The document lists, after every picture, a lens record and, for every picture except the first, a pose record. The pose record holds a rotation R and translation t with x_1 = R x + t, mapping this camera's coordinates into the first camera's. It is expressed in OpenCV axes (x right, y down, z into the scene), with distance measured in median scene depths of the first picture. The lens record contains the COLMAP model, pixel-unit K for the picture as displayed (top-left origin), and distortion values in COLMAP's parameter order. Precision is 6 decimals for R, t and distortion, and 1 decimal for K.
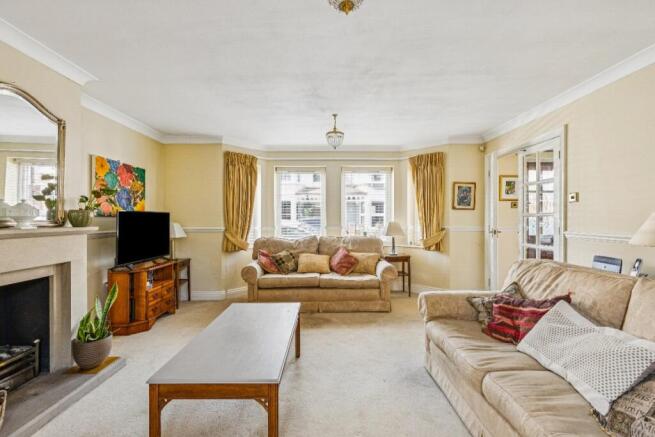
lens RADIAL K [[298.1, 0, 325.7], [0, 298.1, 217.8], [0, 0, 1]] dist [0.003154, 0.000433]
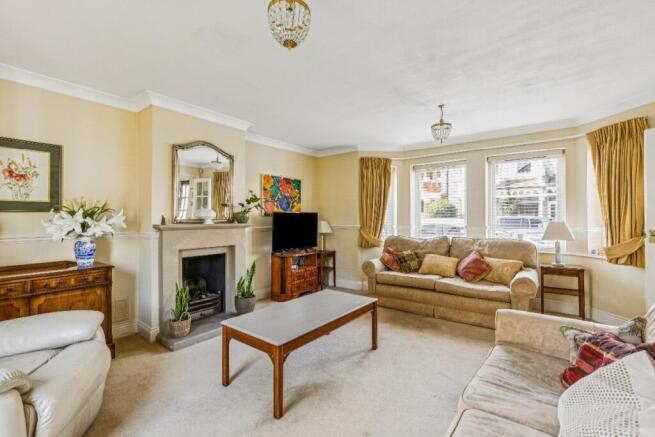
lens RADIAL K [[298.1, 0, 323.2], [0, 298.1, 217.5], [0, 0, 1]] dist [0.003154, 0.000433]
pose [[0.777579, 0.000201, -0.628785, 0.295914], [0.002167, 0.999993, 0.003000, -0.002039], [0.628781, -0.003695, 0.777573, 0.045399]]
